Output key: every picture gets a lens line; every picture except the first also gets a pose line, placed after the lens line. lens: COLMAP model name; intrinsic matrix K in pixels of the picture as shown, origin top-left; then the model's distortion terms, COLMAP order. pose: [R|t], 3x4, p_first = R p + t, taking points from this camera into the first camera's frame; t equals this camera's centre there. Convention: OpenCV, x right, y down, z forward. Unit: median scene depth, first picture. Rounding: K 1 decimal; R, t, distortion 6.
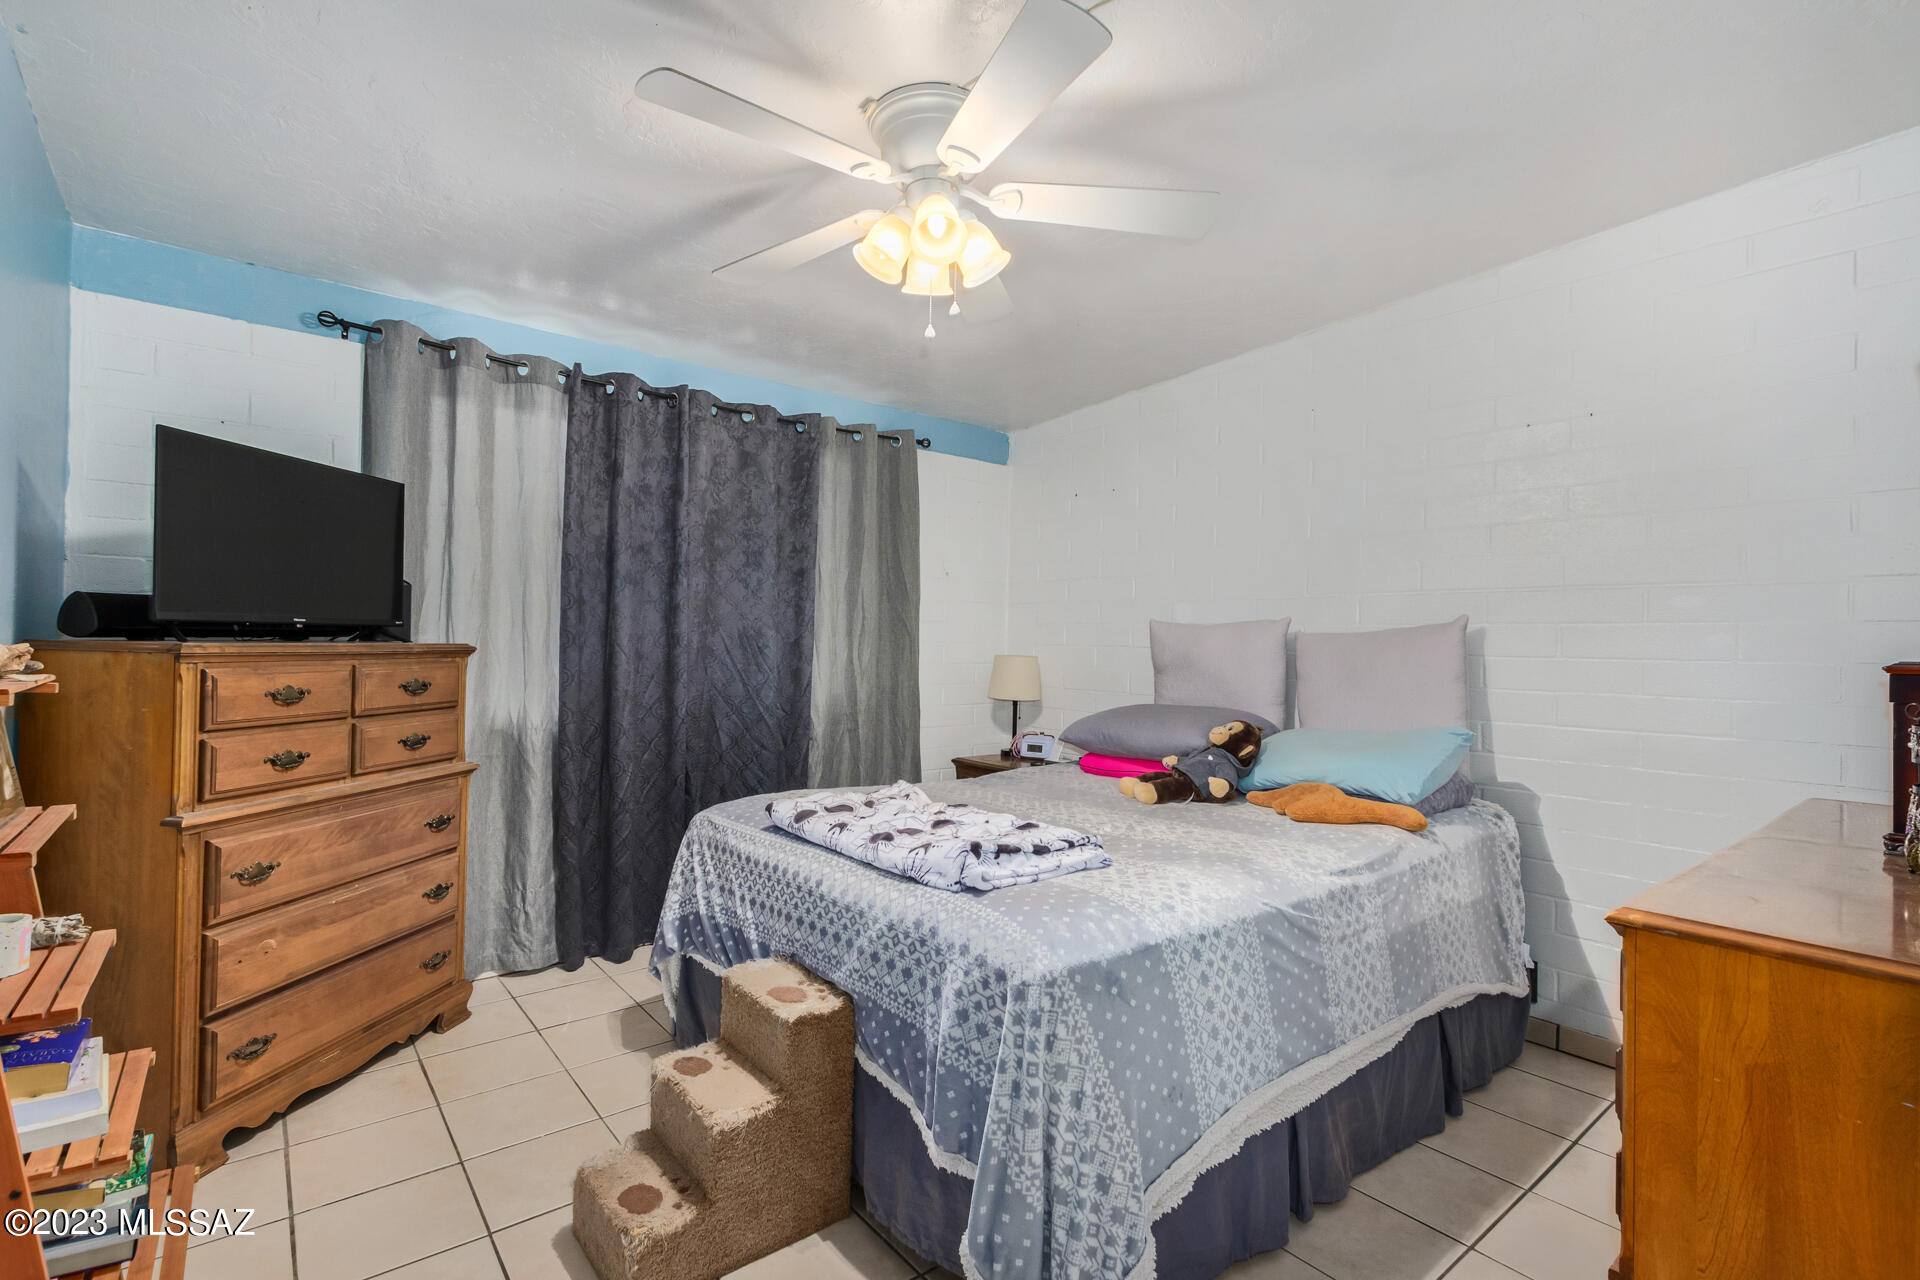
lens RADIAL K [[885.1, 0, 963.2], [0, 885.1, 643.7], [0, 0, 1]] dist [0.008238, -0.002177]
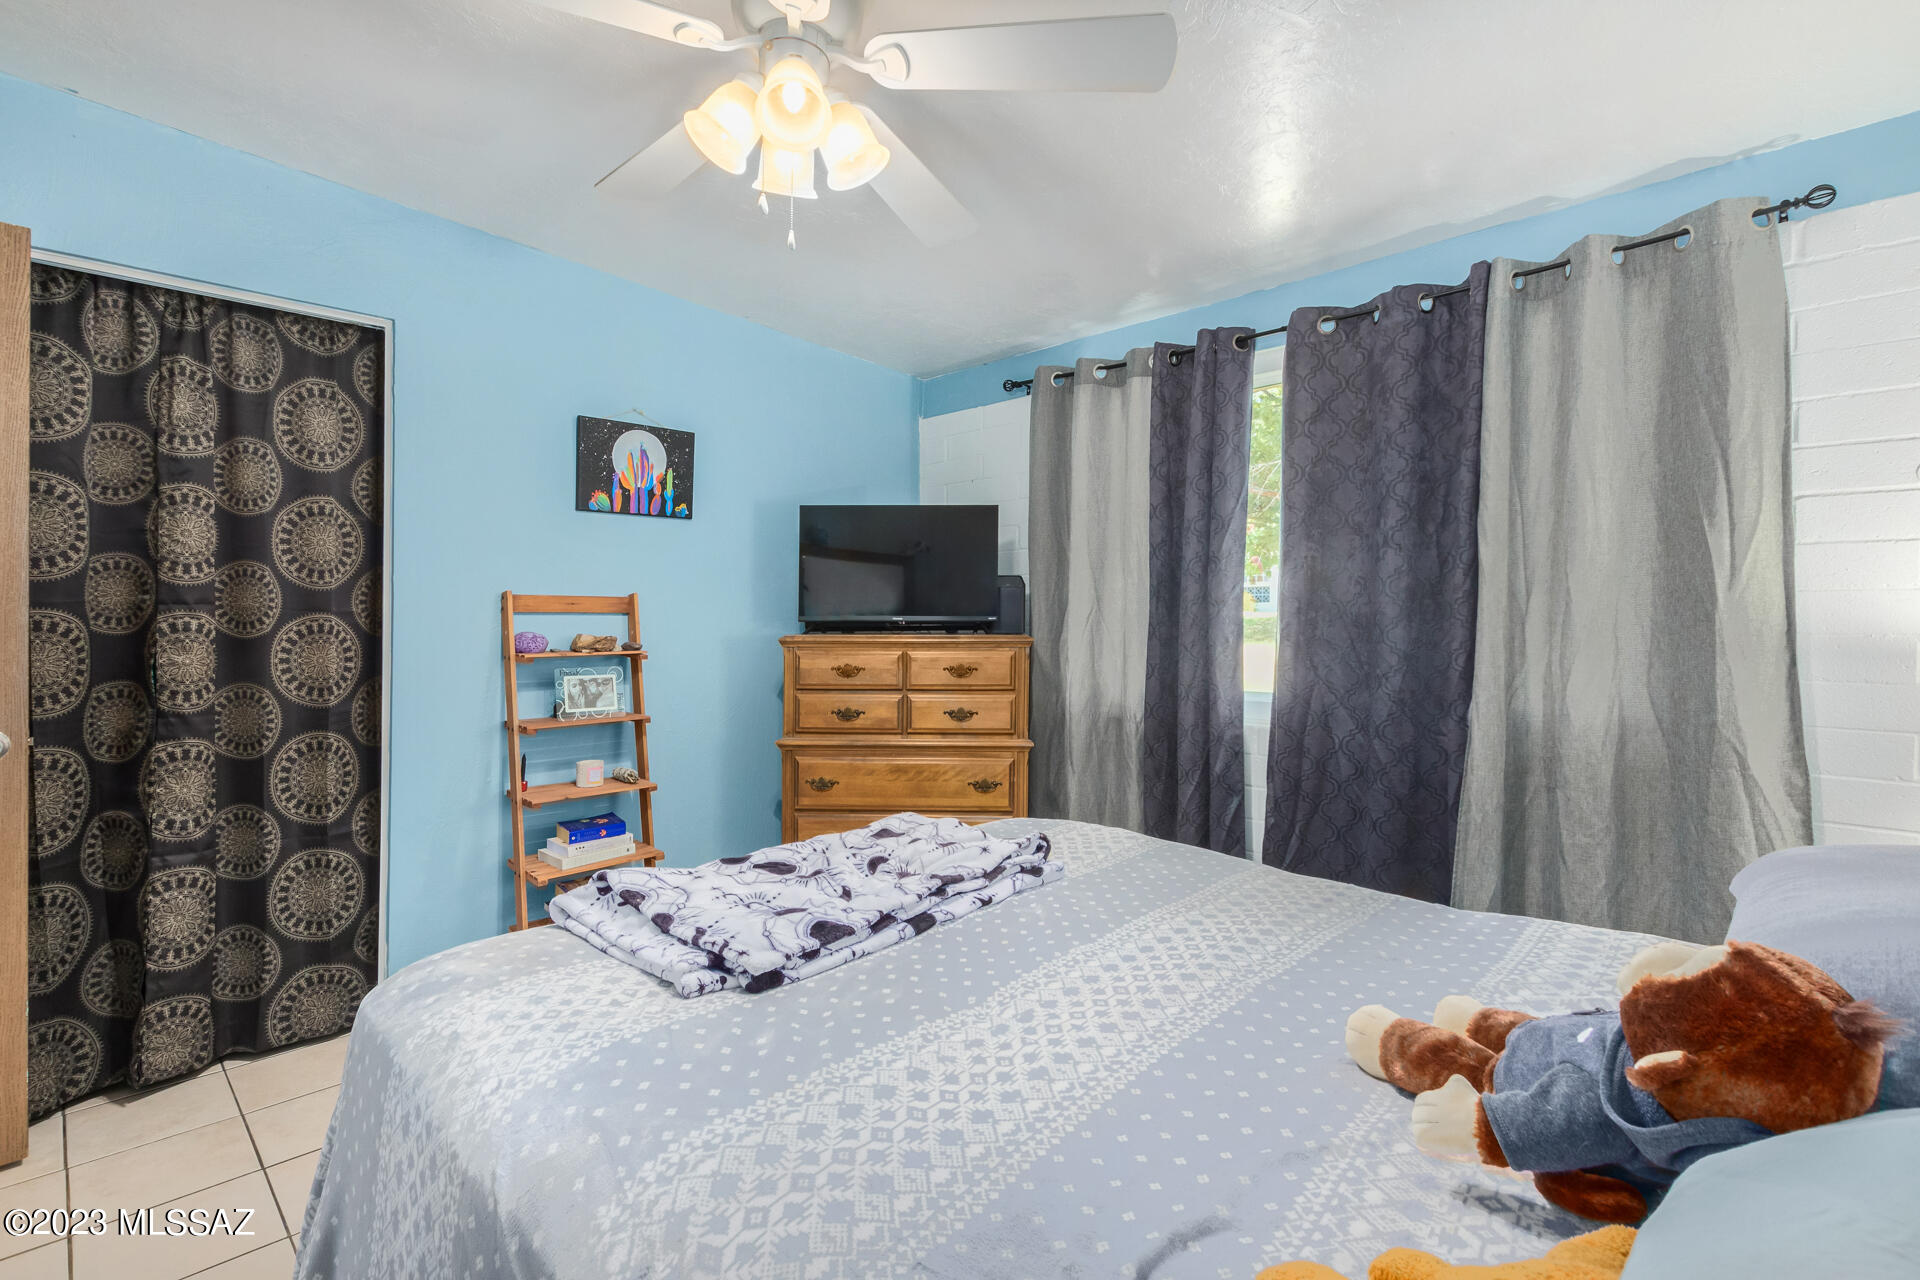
lens RADIAL K [[885.1, 0, 960.5], [0, 885.1, 626.9], [0, 0, 1]] dist [0.008238, -0.002177]
pose [[0.119471, -0.003299, -0.992832, 0.620100], [0.000185, 0.999995, -0.003301, -0.008182], [0.992838, 0.000210, 0.119471, 0.863530]]
